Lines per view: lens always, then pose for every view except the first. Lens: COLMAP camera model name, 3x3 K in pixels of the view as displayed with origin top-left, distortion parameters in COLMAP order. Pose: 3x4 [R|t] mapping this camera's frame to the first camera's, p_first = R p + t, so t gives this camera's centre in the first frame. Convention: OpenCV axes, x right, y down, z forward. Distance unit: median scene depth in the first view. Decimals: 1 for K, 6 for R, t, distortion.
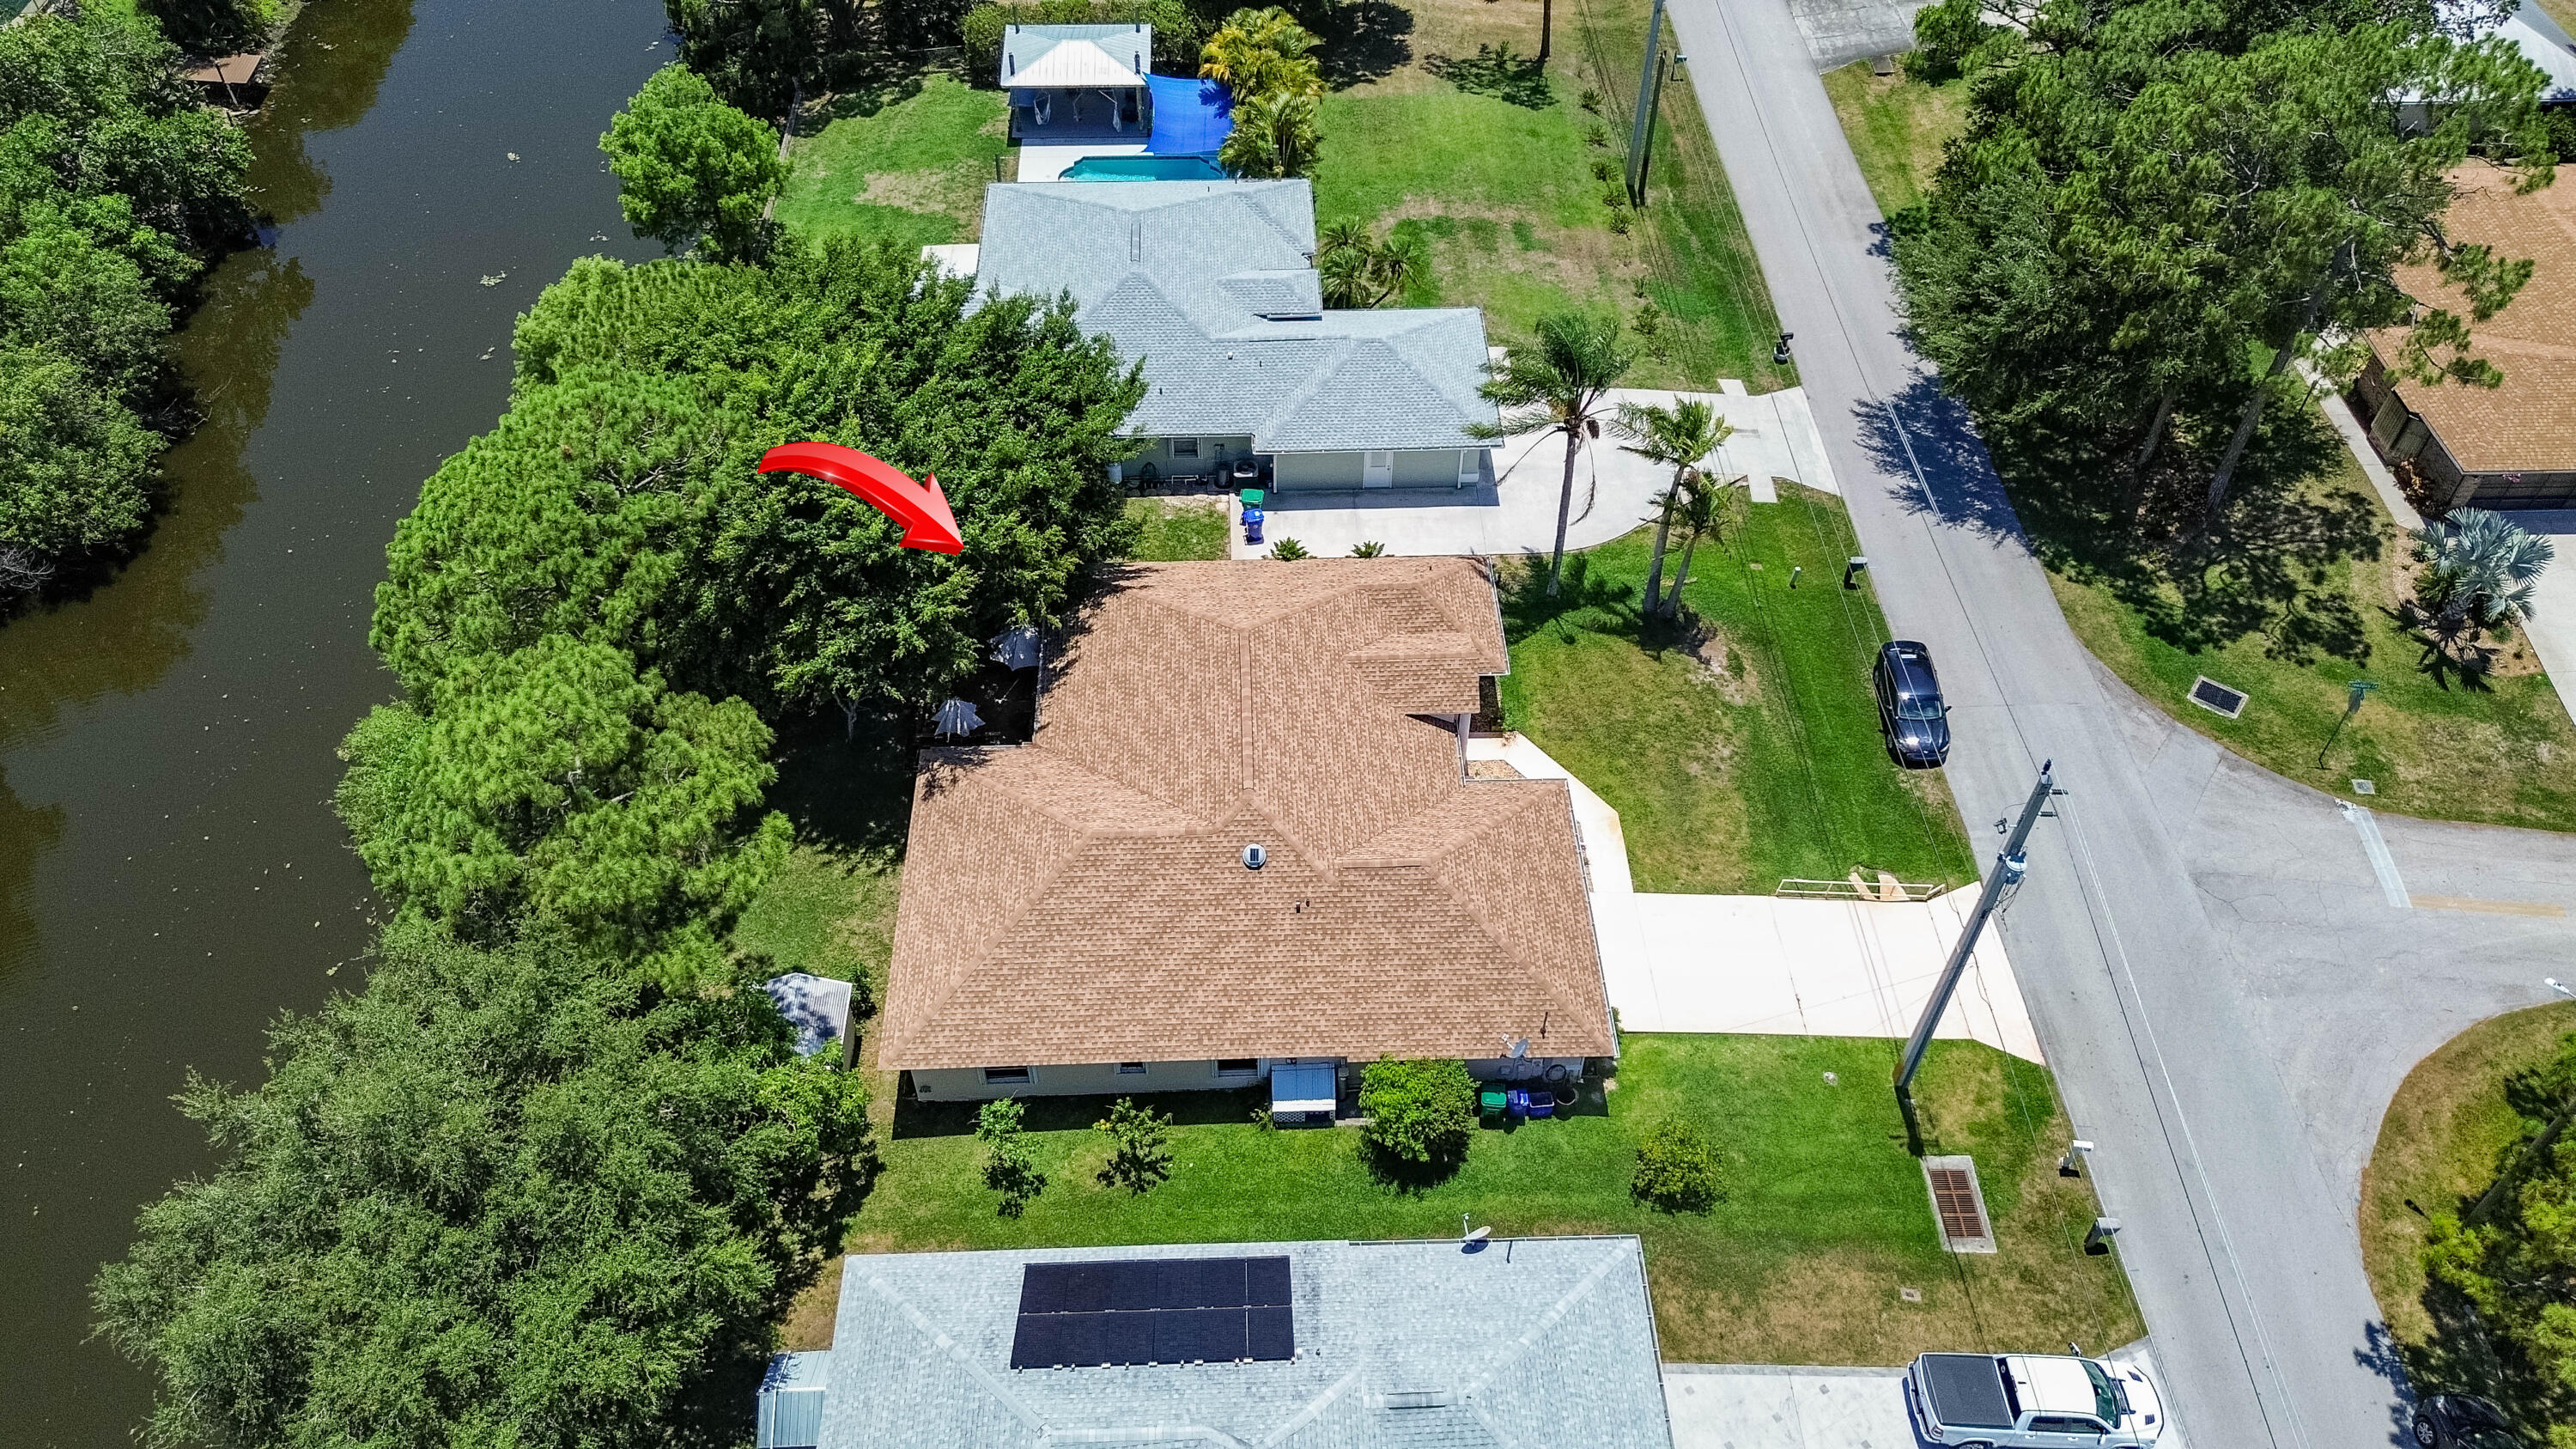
lens RADIAL K [[1803.4, 0, 1277.8], [0, 1803.4, 724.6], [0, 0, 1]] dist [0.062135, -0.059939]
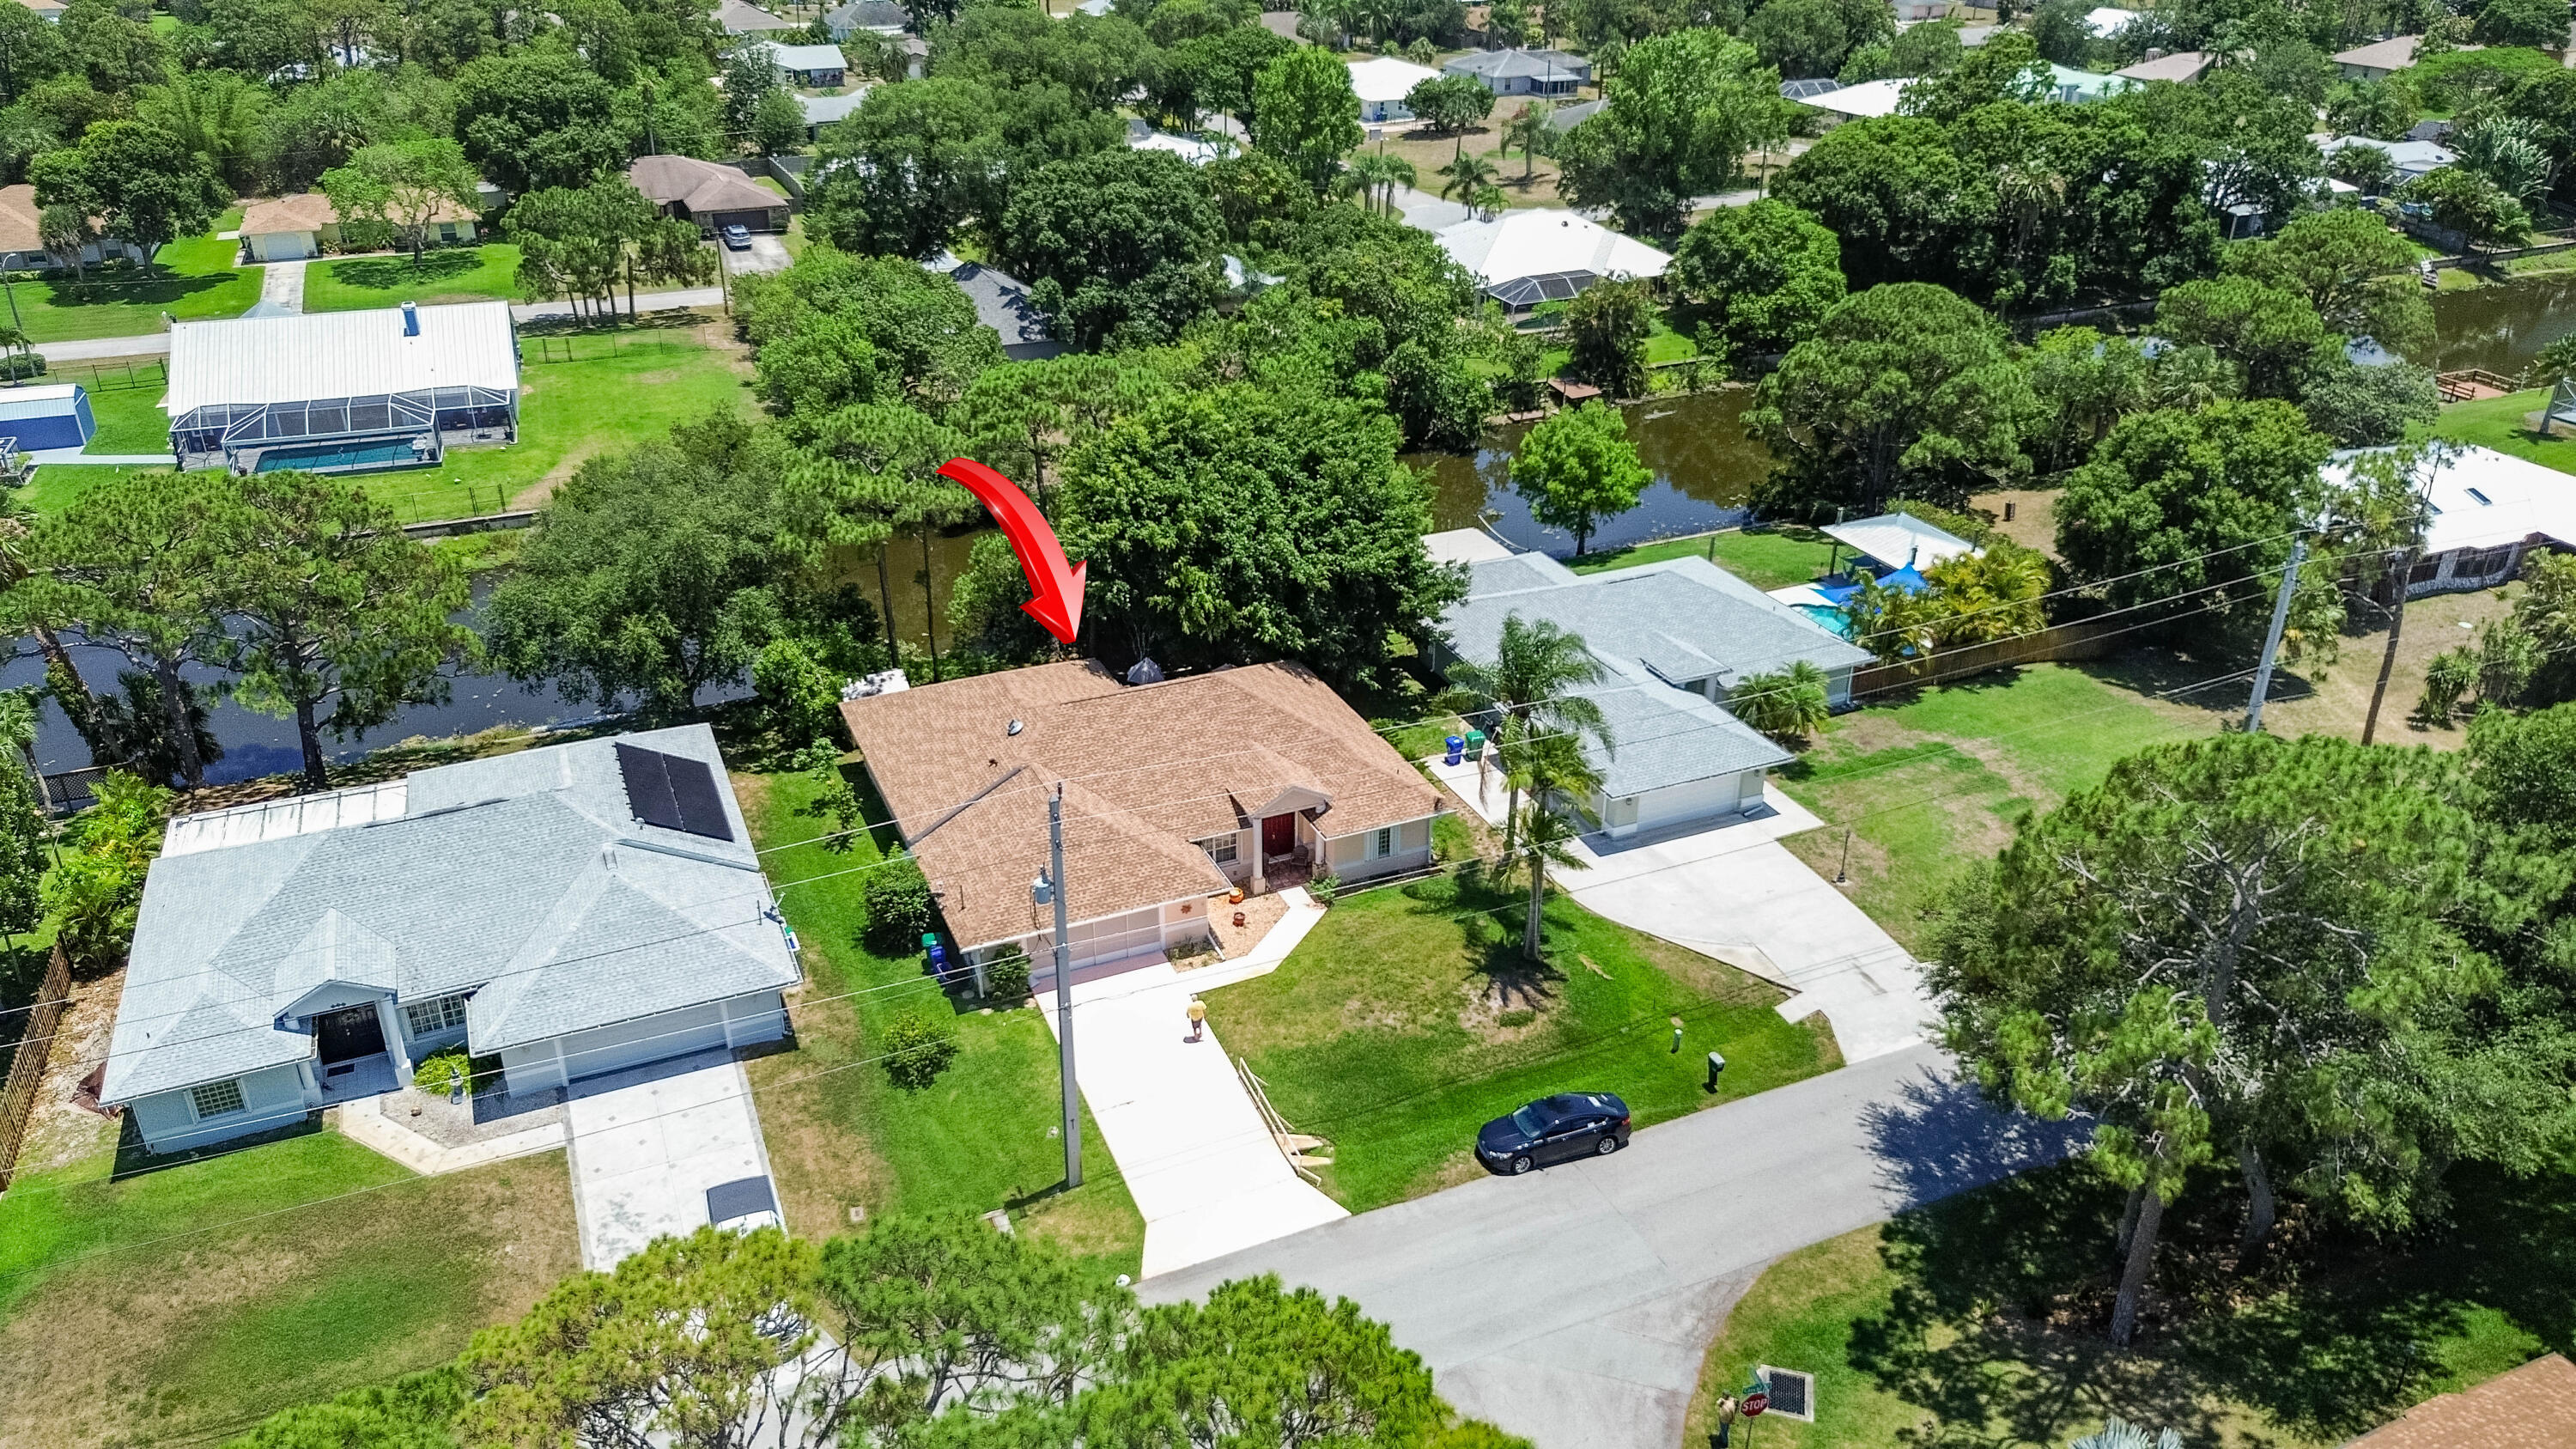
lens RADIAL K [[1826.9, 0, 1293.4], [0, 1826.9, 719.3], [0, 0, 1]] dist [0.008119, 0.000583]
pose [[0.382313, 0.413830, -0.826185, 1.137892], [-0.692764, 0.720049, 0.040094, -0.126036], [0.611486, 0.557023, 0.561971, 0.324909]]
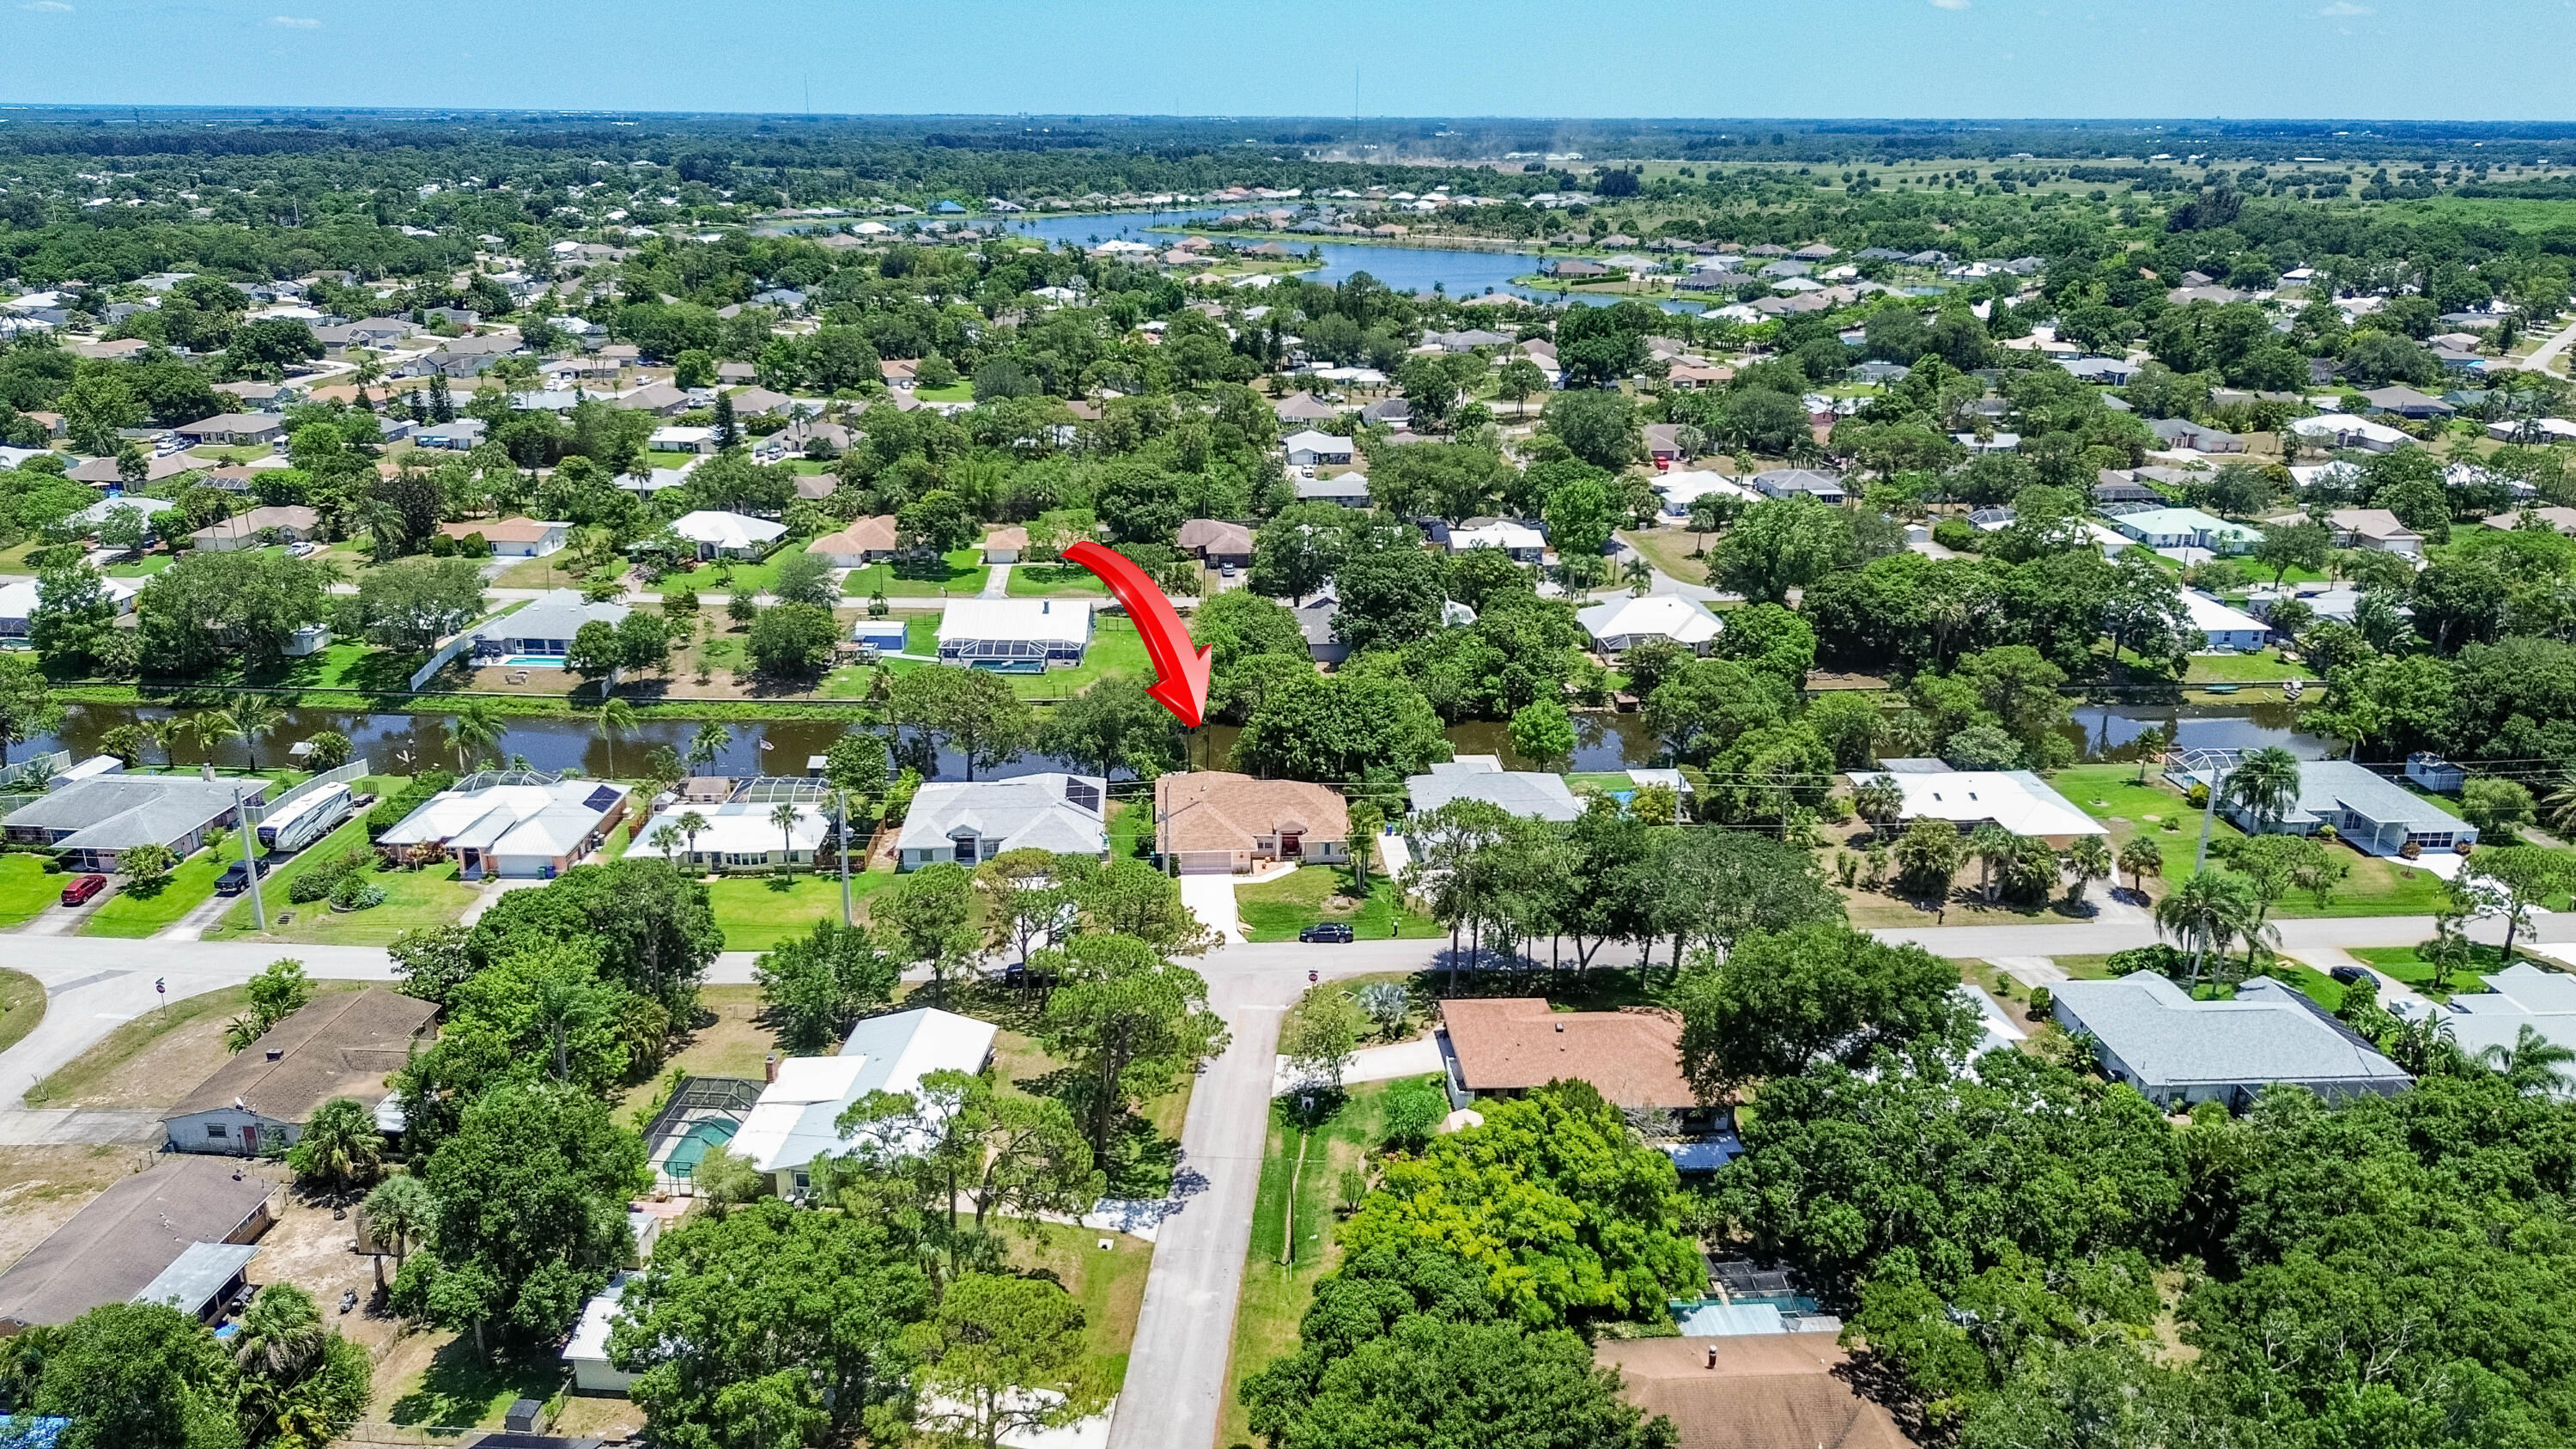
lens RADIAL K [[1803.4, 0, 1277.8], [0, 1803.4, 724.6], [0, 0, 1]] dist [0.062135, -0.059939]
pose [[0.035873, 0.311224, -0.949659, 3.206478], [-0.749928, 0.636485, 0.180261, -0.730790], [0.660546, 0.705710, 0.256228, 0.067954]]
